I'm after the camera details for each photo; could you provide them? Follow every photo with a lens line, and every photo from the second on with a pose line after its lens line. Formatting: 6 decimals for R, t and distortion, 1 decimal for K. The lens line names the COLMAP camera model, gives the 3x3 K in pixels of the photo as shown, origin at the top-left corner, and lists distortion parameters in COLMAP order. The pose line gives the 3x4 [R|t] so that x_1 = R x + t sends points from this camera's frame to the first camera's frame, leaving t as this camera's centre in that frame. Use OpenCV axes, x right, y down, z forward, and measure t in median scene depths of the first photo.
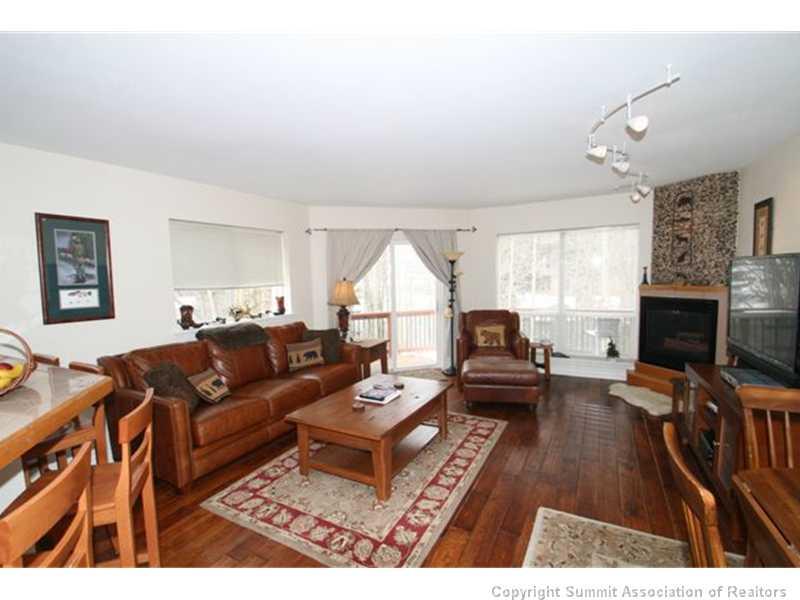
lens RADIAL K [[375.0, 0, 394.4], [0, 375.0, 309.7], [0, 0, 1]] dist [0.002281, -0.009036]
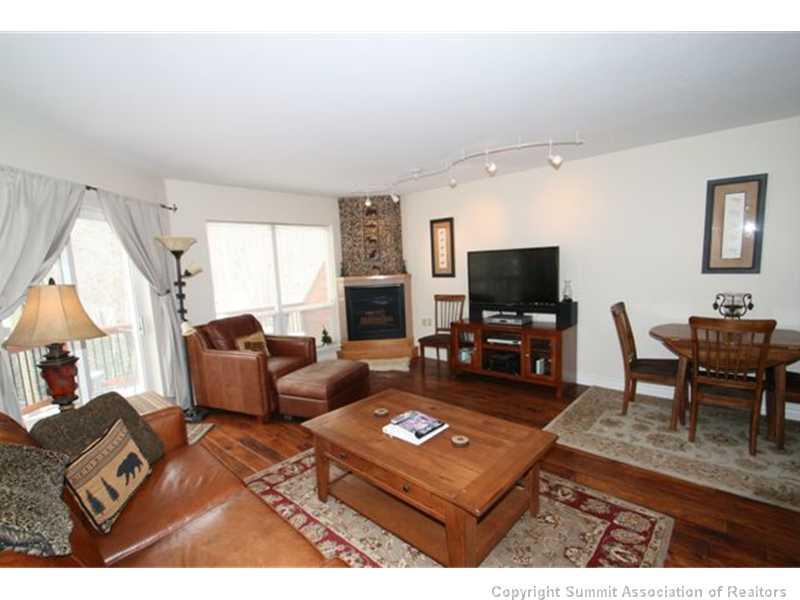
lens RADIAL K [[375.0, 0, 394.4], [0, 375.0, 309.7], [0, 0, 1]] dist [0.002281, -0.009036]
pose [[0.246147, -0.107461, 0.963257, -0.622955], [0.130780, 0.988428, 0.076850, -0.045267], [-0.960369, 0.107059, 0.257353, 0.729891]]
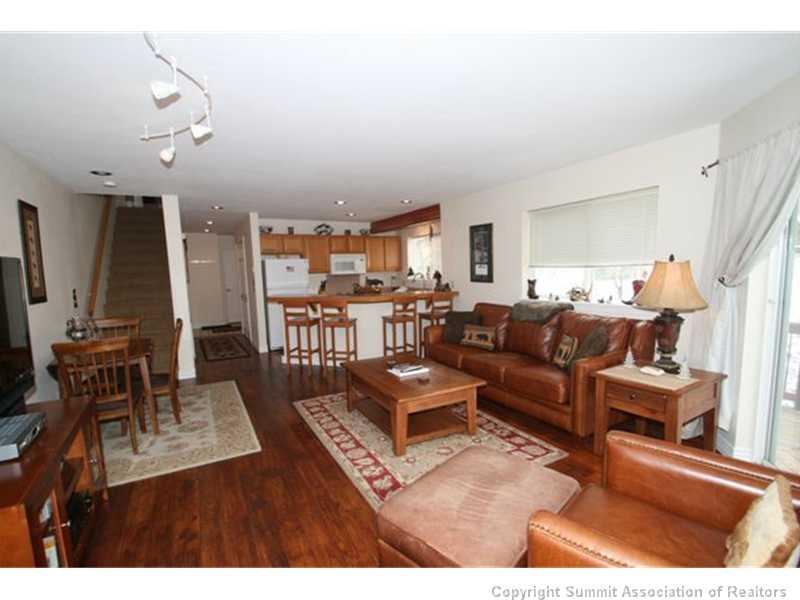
lens RADIAL K [[376.2, 0, 396.8], [0, 376.2, 309.6], [0, 0, 1]] dist [-0.002048, -0.000344]
pose [[-0.539926, 0.135125, -0.830796, 0.763624], [-0.035568, 0.982486, 0.182912, -0.130452], [0.840961, 0.128308, -0.525663, 1.343593]]
